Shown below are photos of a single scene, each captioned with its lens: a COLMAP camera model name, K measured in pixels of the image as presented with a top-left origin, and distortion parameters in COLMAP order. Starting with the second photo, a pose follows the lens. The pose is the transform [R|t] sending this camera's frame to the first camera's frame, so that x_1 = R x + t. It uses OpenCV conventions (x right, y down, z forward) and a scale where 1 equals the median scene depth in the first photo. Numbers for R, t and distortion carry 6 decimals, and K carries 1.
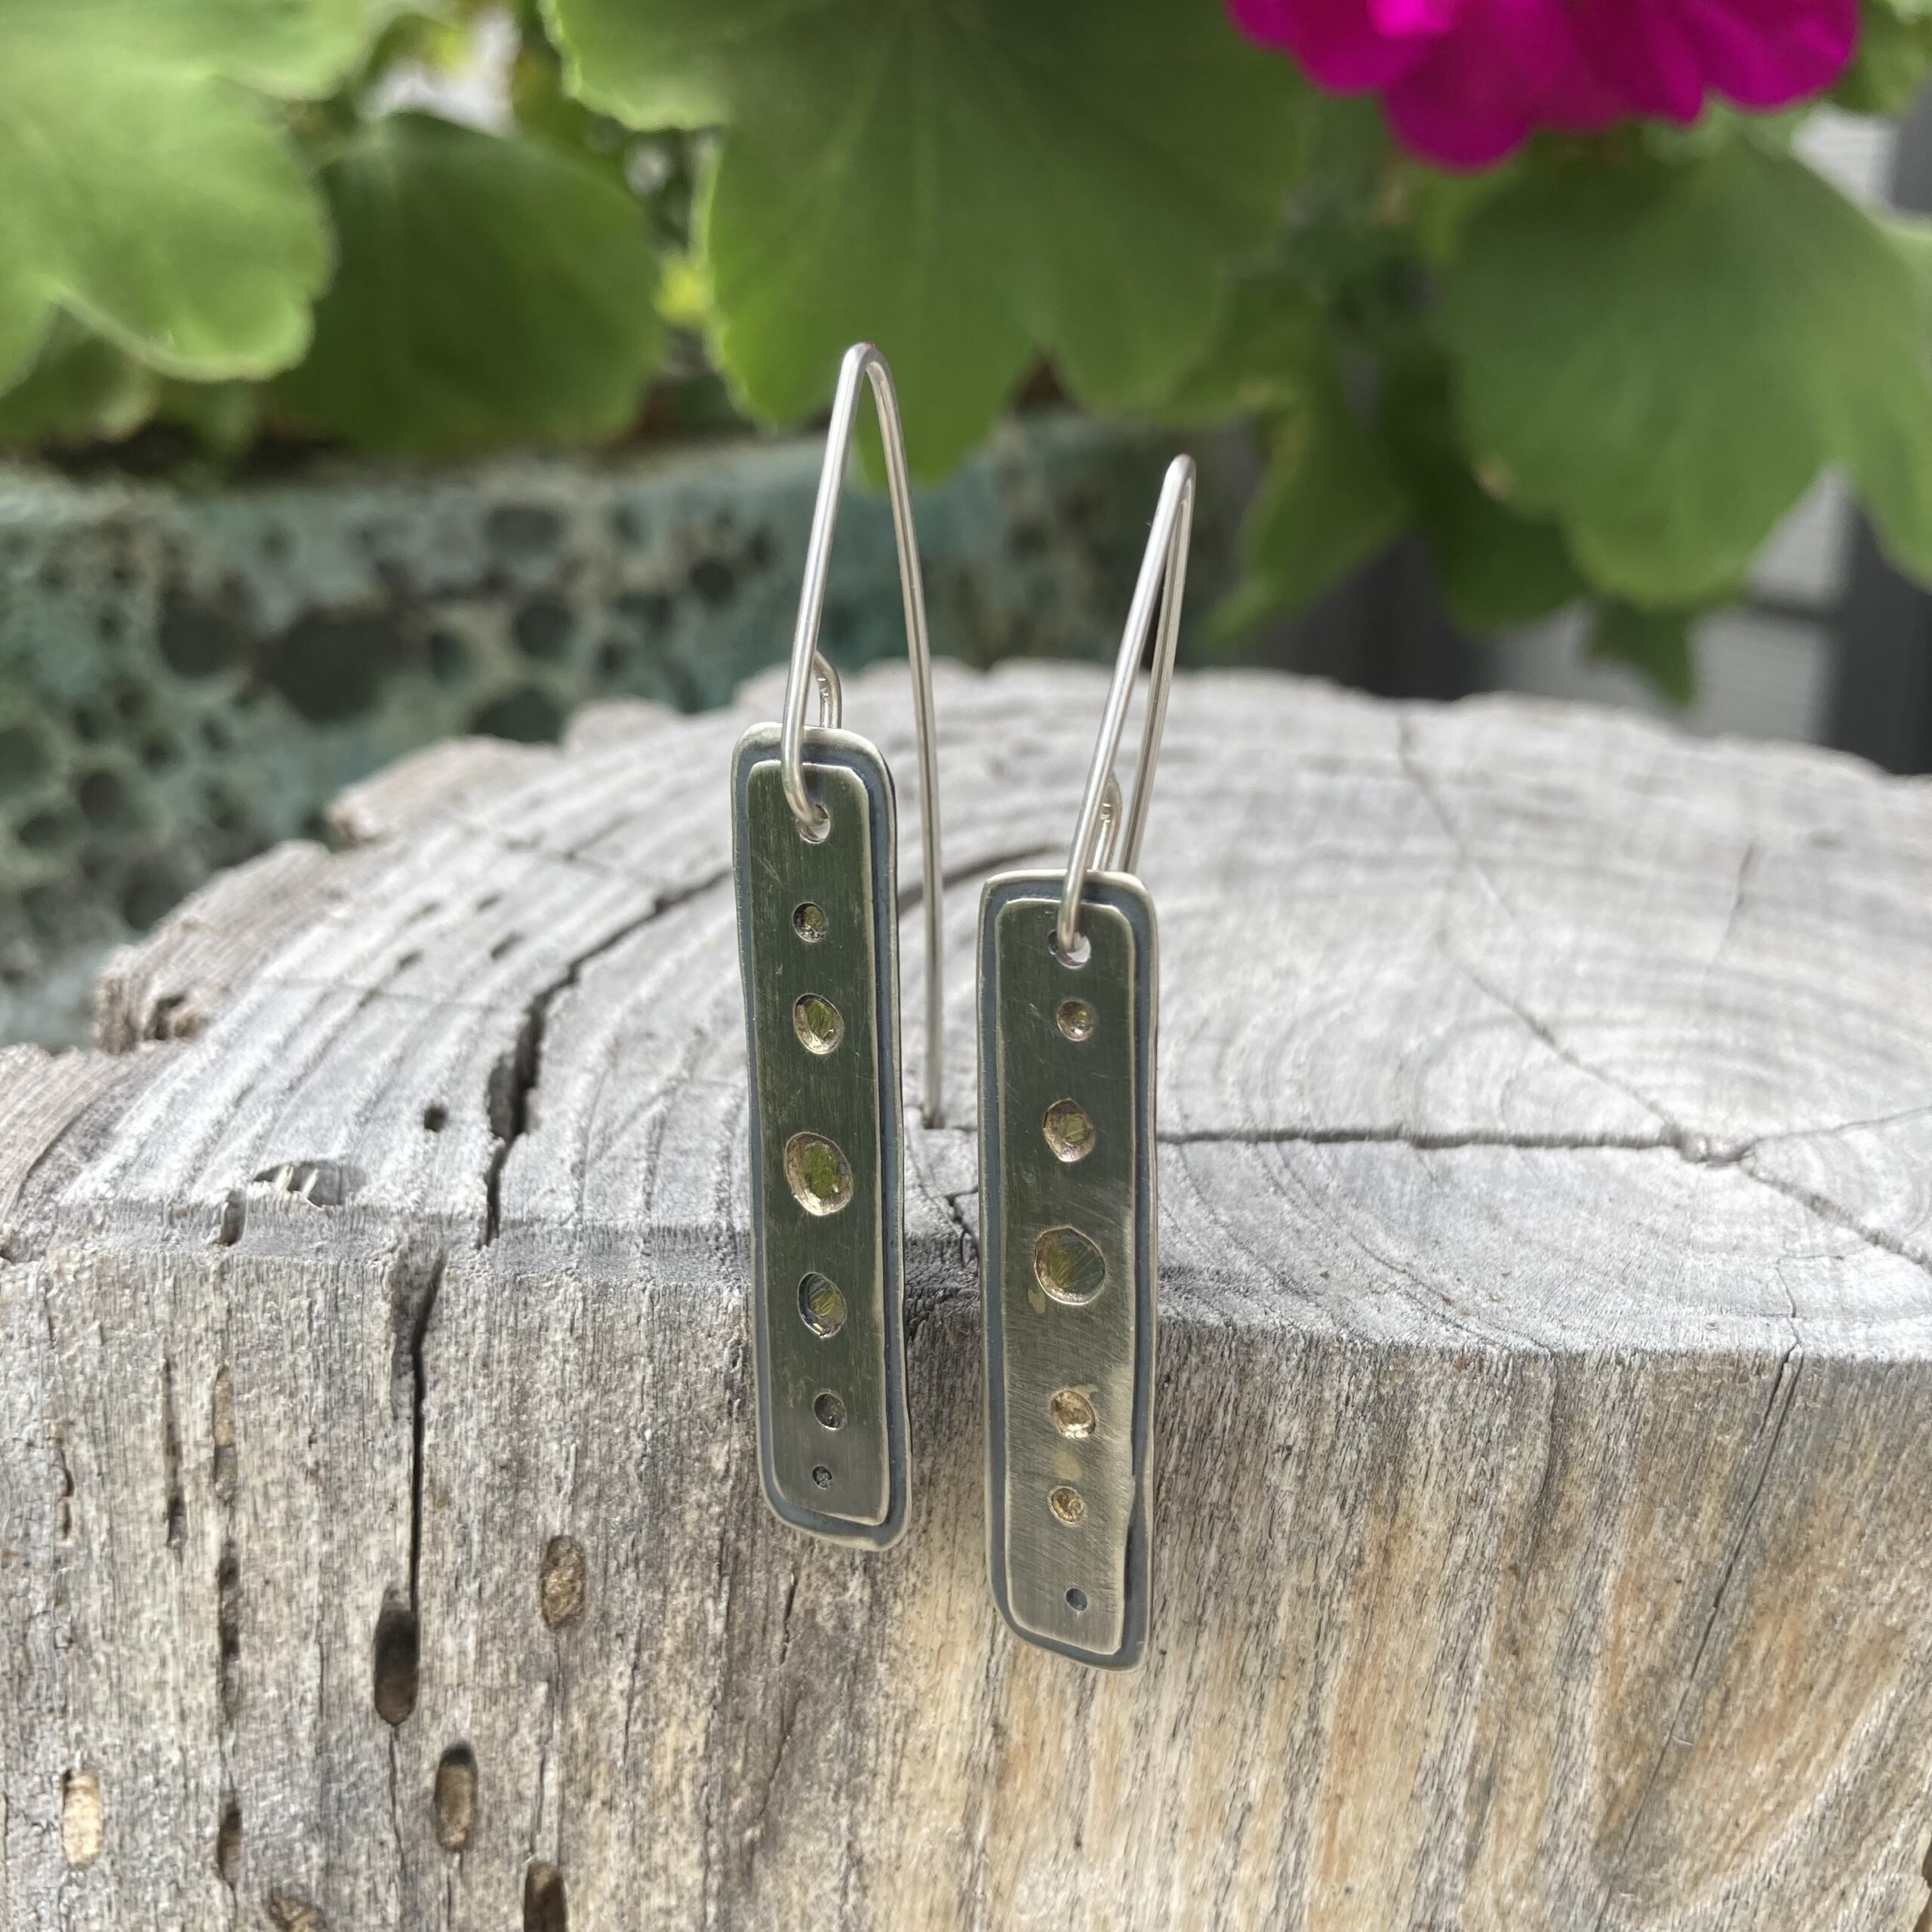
lens RADIAL K [[2317.4, 0, 974.0], [0, 2317.4, 968.6], [0, 0, 1]] dist [-0.024889, 0.000000]
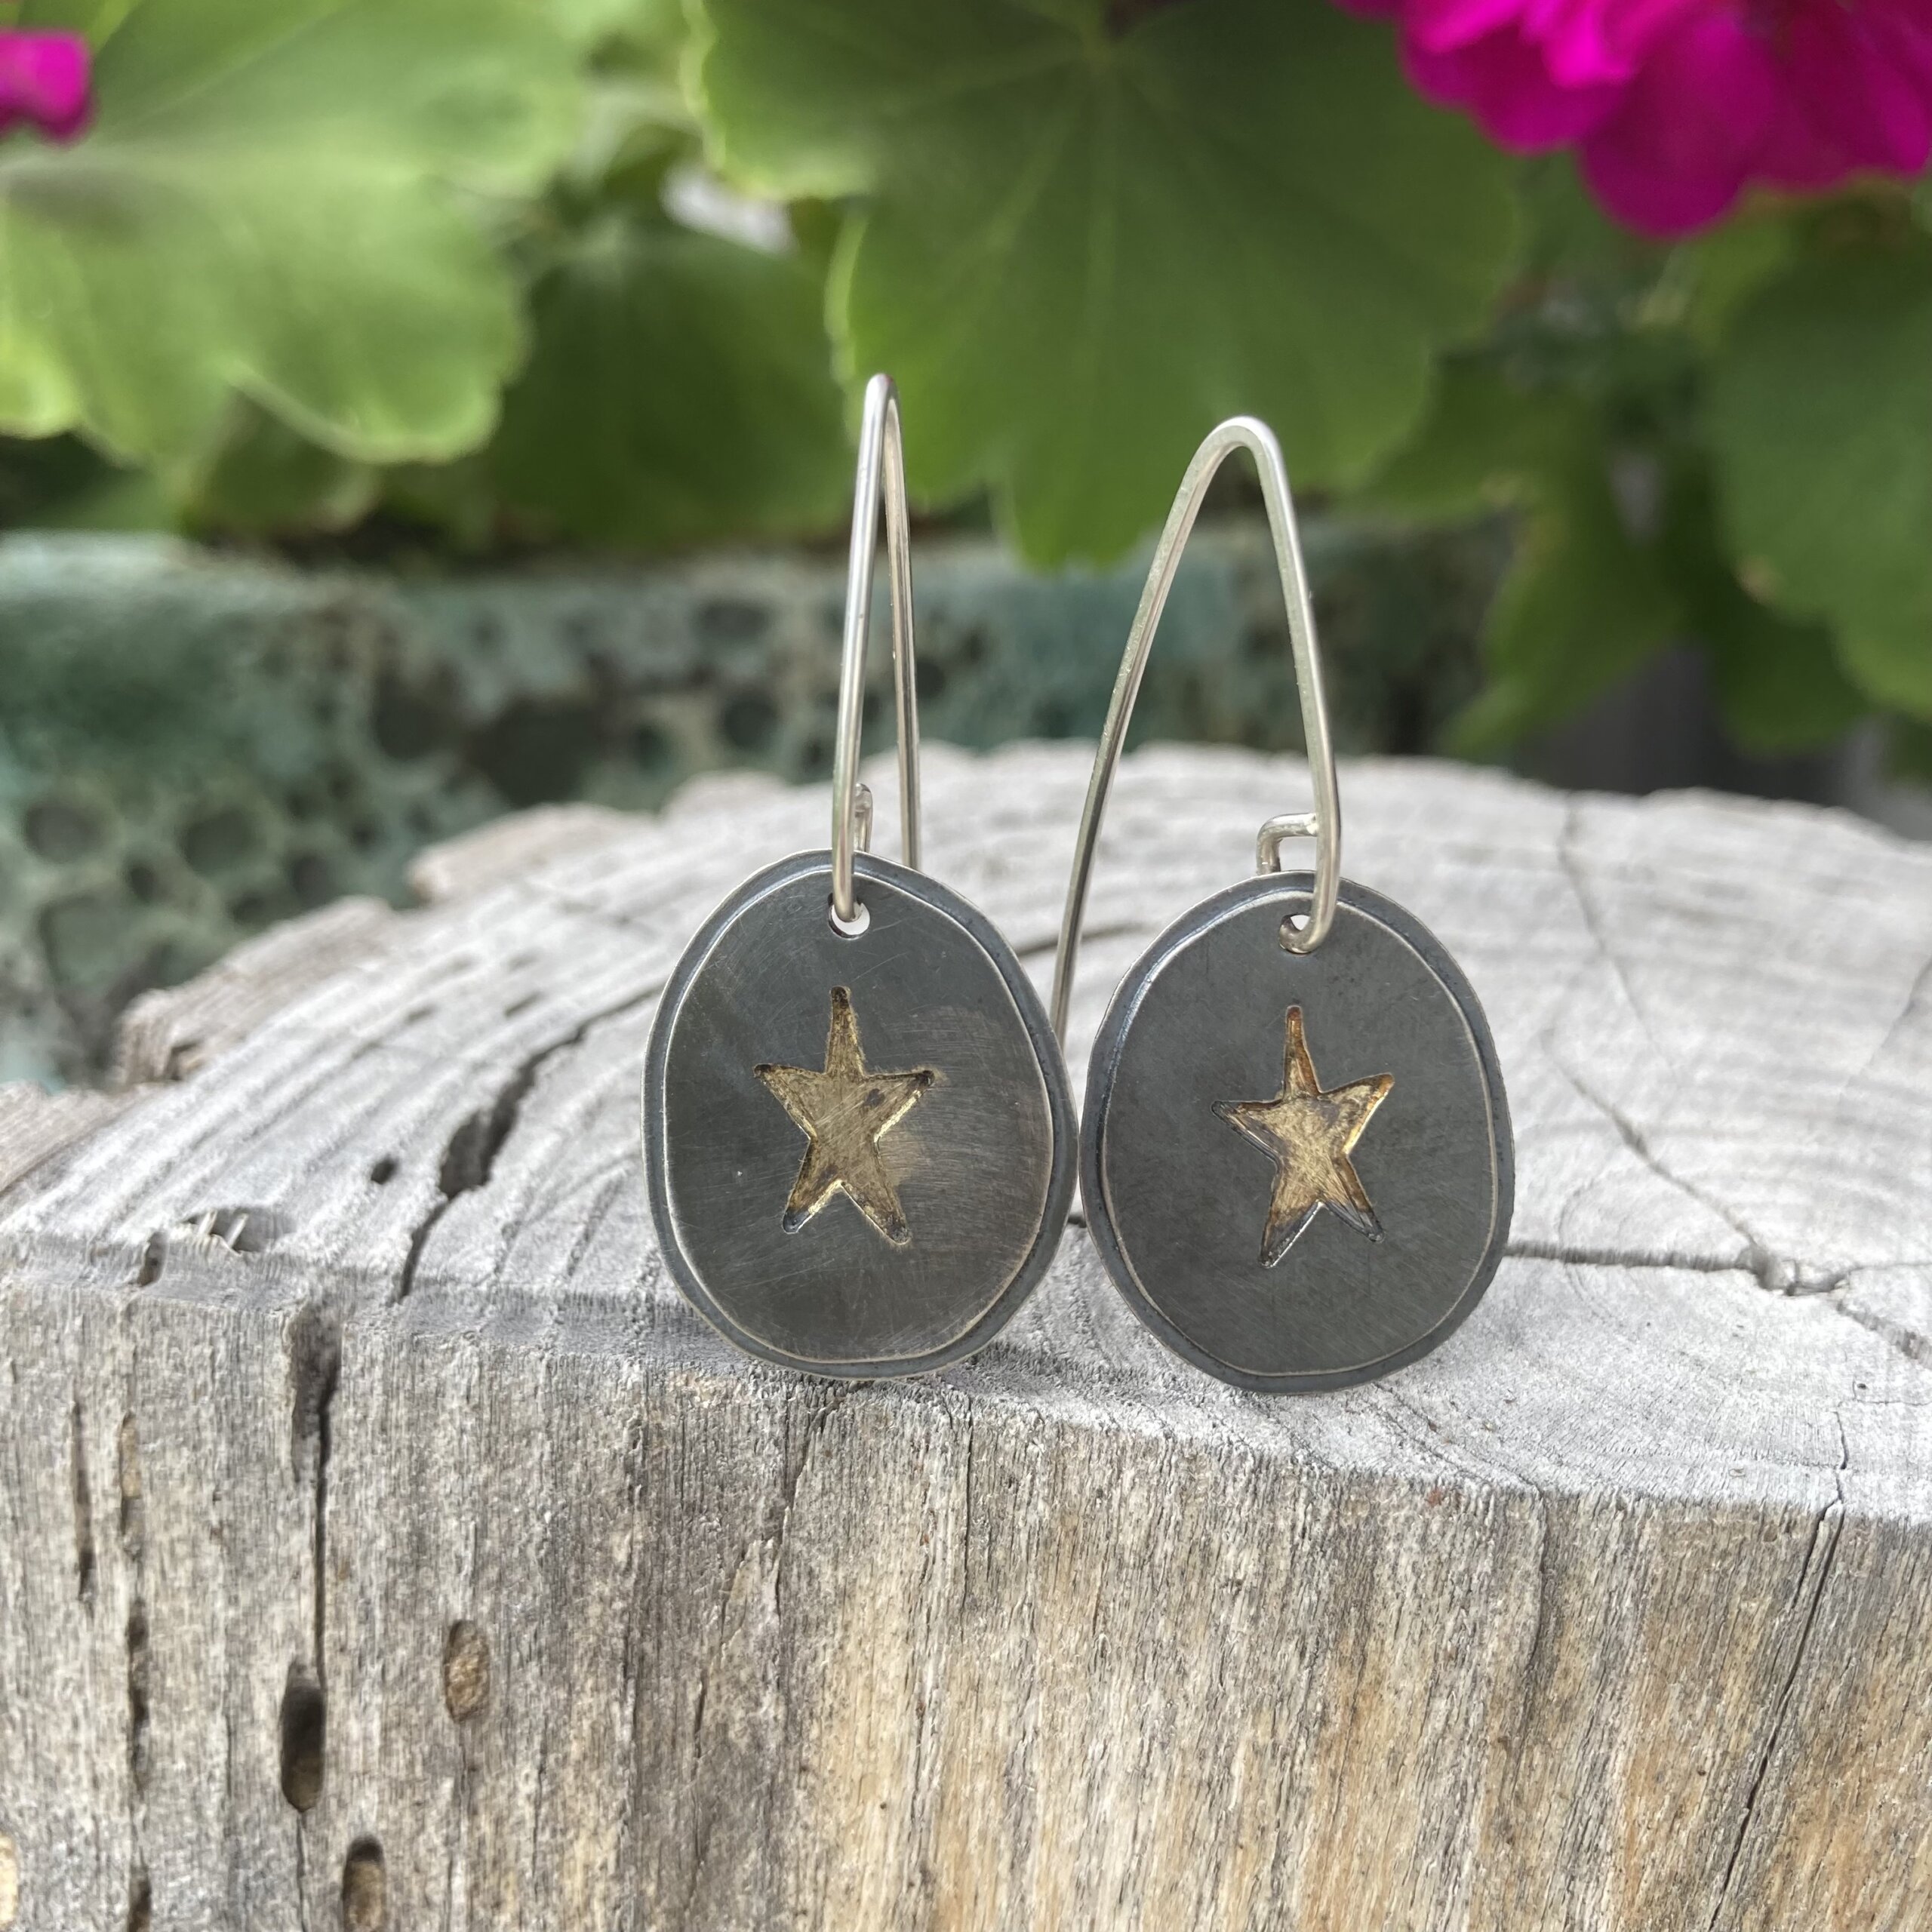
lens RADIAL K [[2317.4, 0, 960.5], [0, 2317.4, 962.7], [0, 0, 1]] dist [-0.024889, 0.000000]
pose [[0.986165, 0.029902, -0.163047, 0.160329], [-0.039834, 0.997522, -0.057988, 0.025547], [0.160909, 0.063681, 0.984913, 0.093000]]
